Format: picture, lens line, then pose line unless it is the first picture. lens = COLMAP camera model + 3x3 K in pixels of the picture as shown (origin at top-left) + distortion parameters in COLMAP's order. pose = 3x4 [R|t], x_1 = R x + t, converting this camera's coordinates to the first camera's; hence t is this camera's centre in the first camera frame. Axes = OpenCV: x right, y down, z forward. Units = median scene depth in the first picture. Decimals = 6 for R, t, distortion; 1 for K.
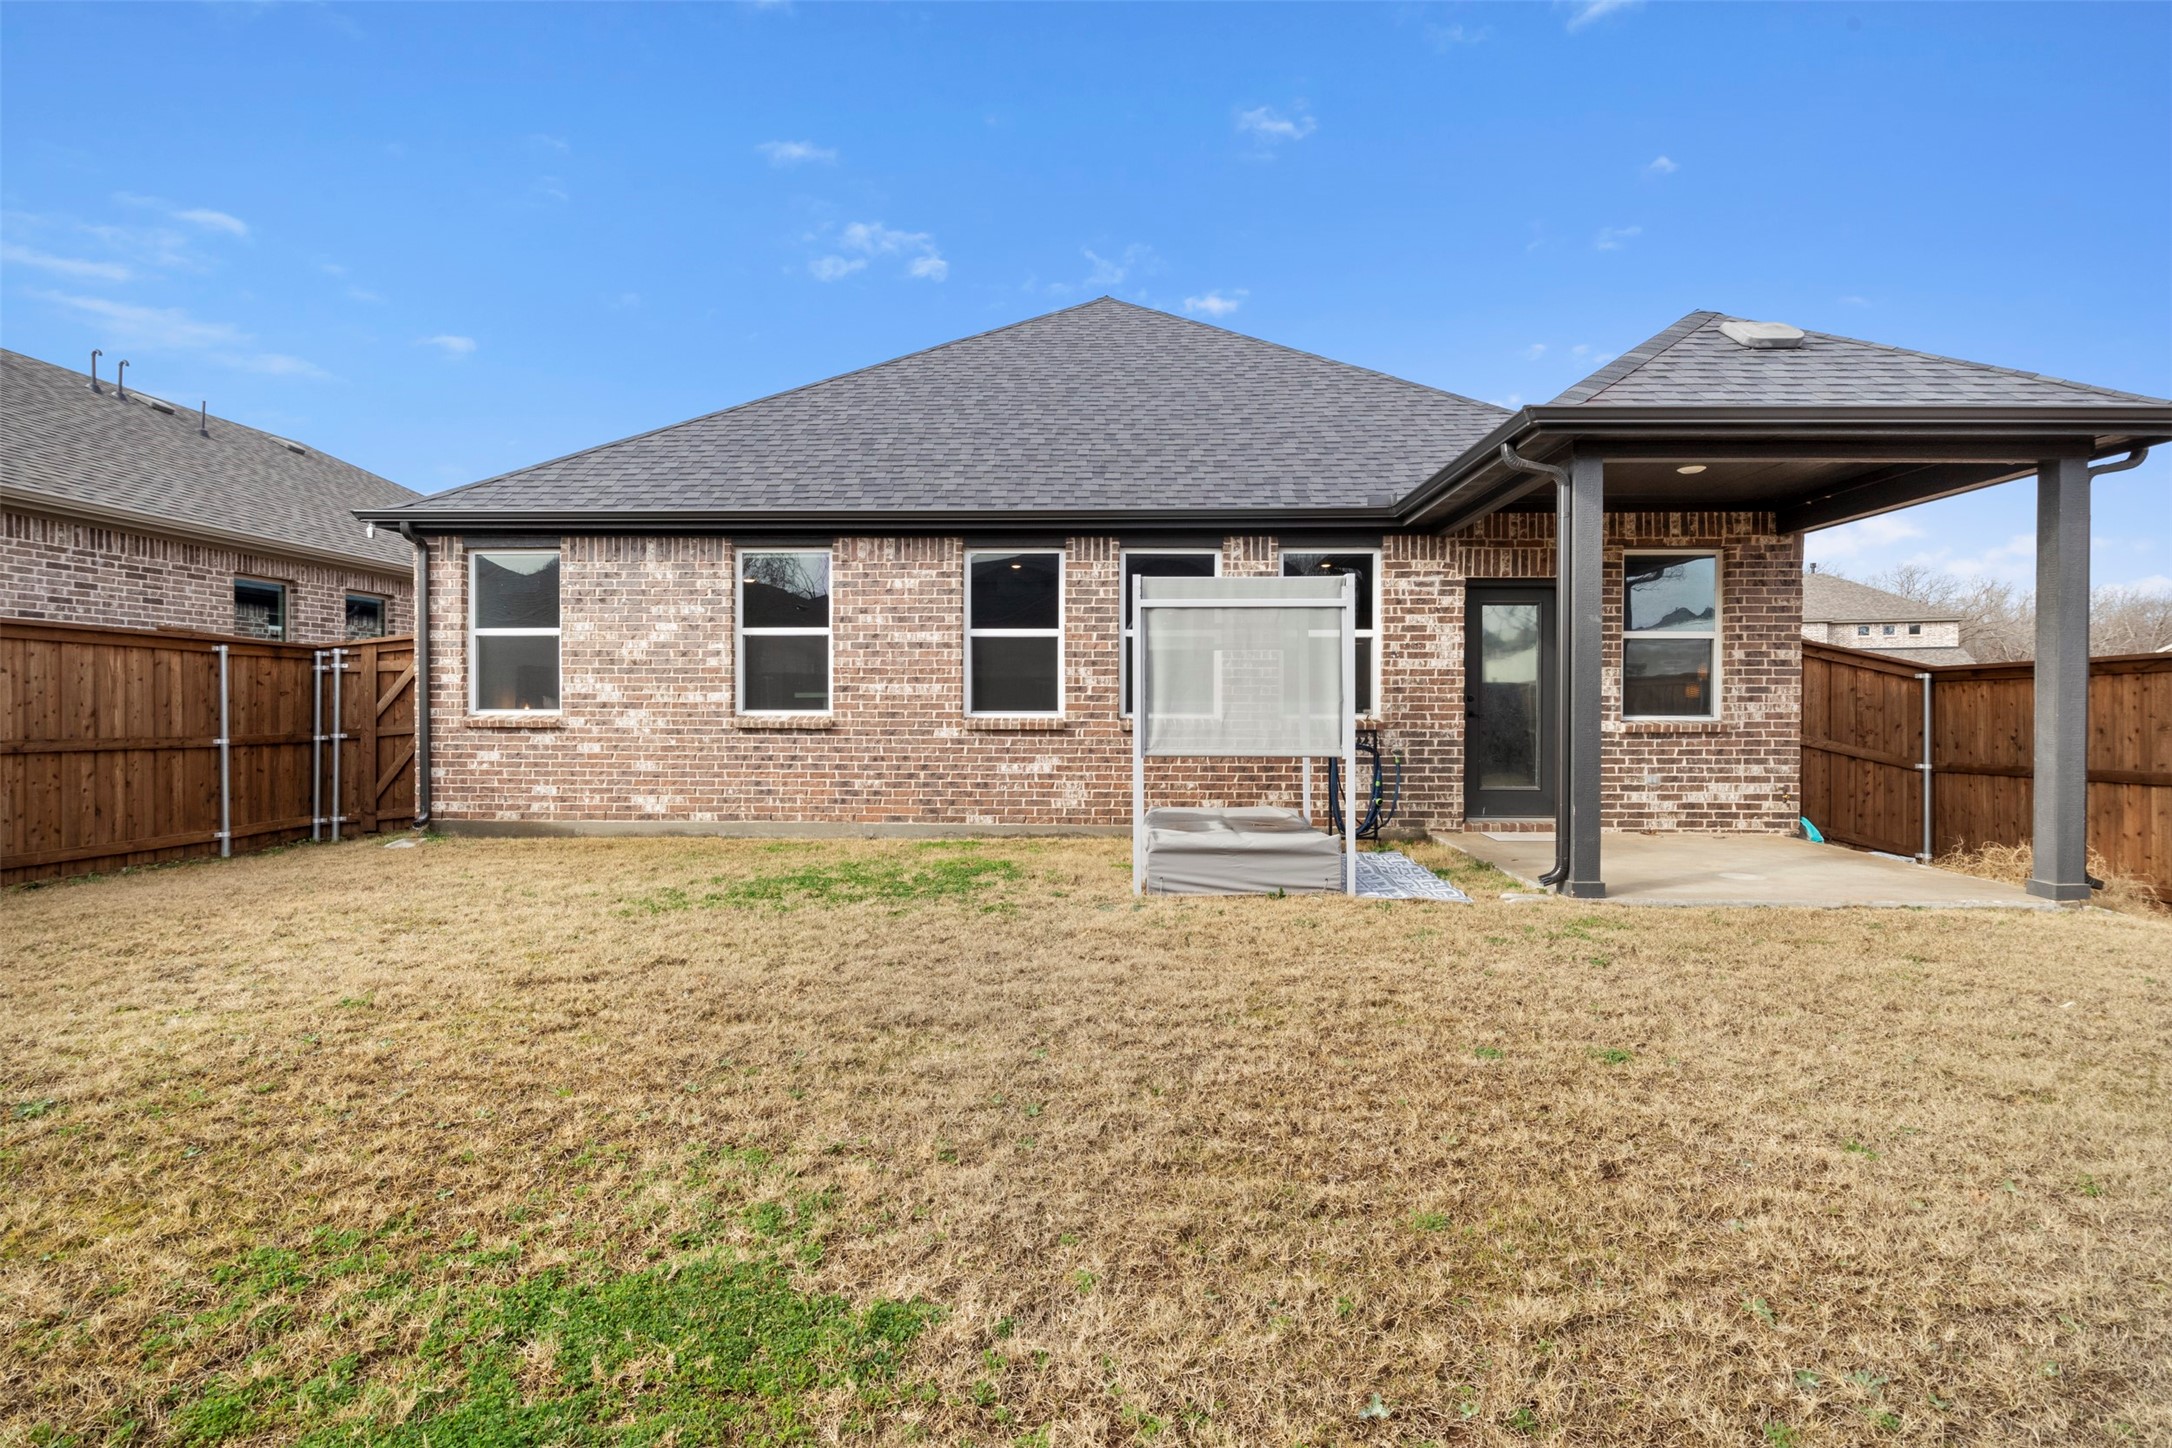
lens RADIAL K [[1072.0, 0, 1082.0], [0, 1072.0, 722.7], [0, 0, 1]] dist [-0.012210, -0.000306]
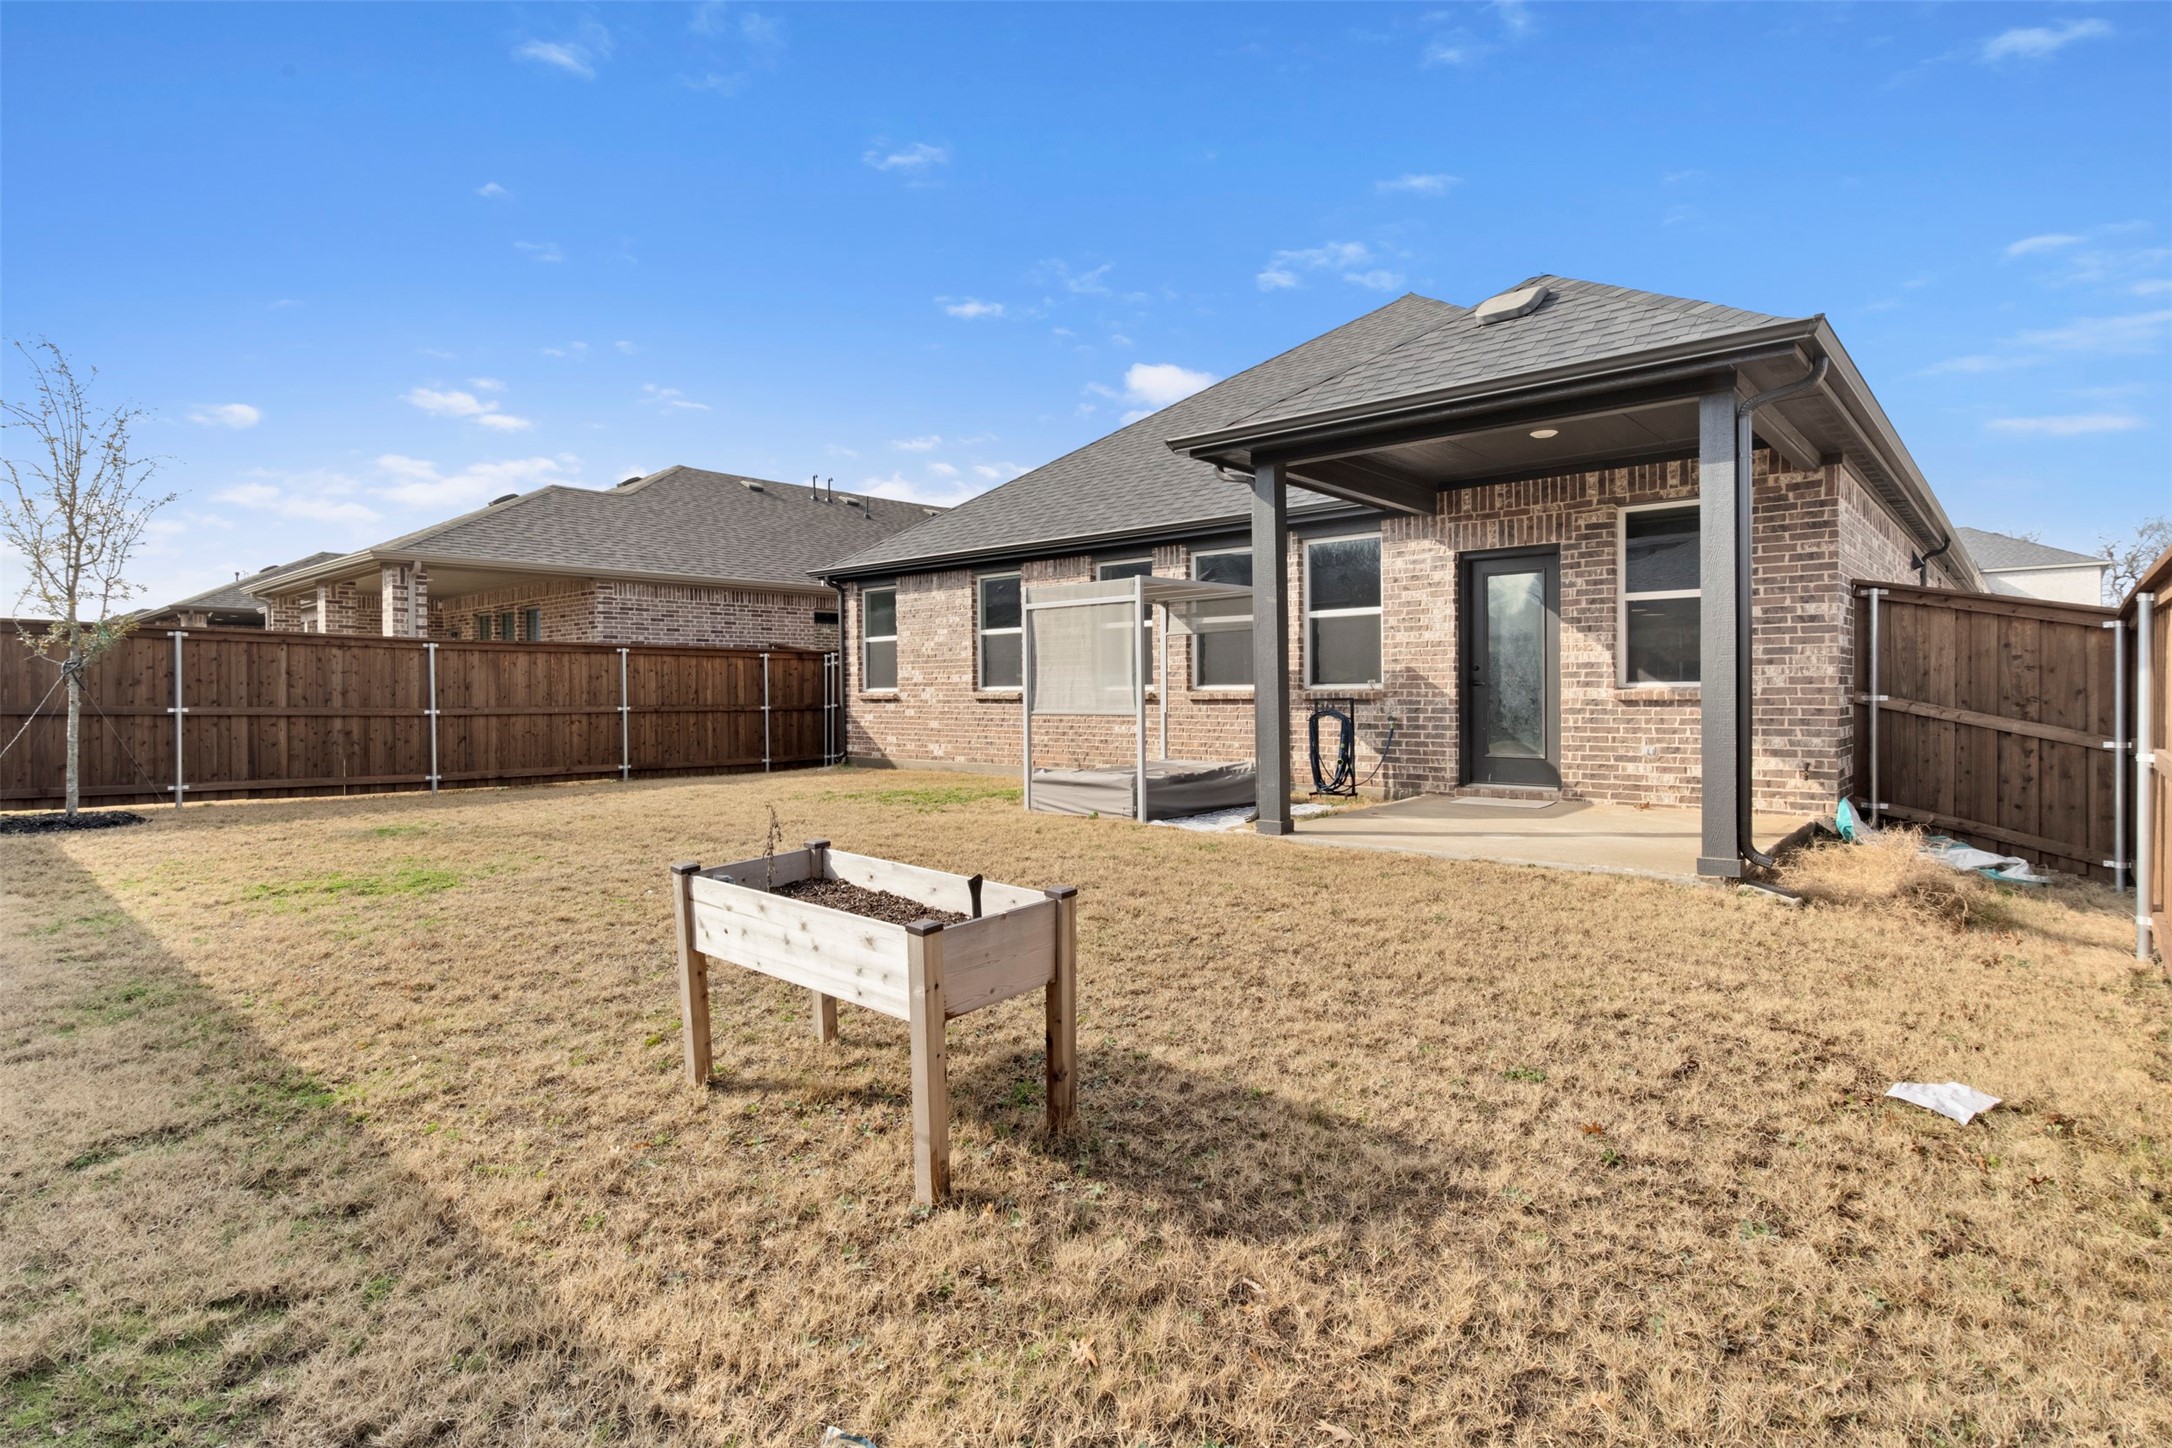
lens RADIAL K [[1072.0, 0, 1068.2], [0, 1072.0, 717.3], [0, 0, 1]] dist [-0.012210, -0.000306]
pose [[0.765903, 0.007272, -0.642915, 0.743281], [0.004000, 0.999863, 0.016075, 0.007183], [0.642944, -0.014884, 0.765768, -0.044246]]
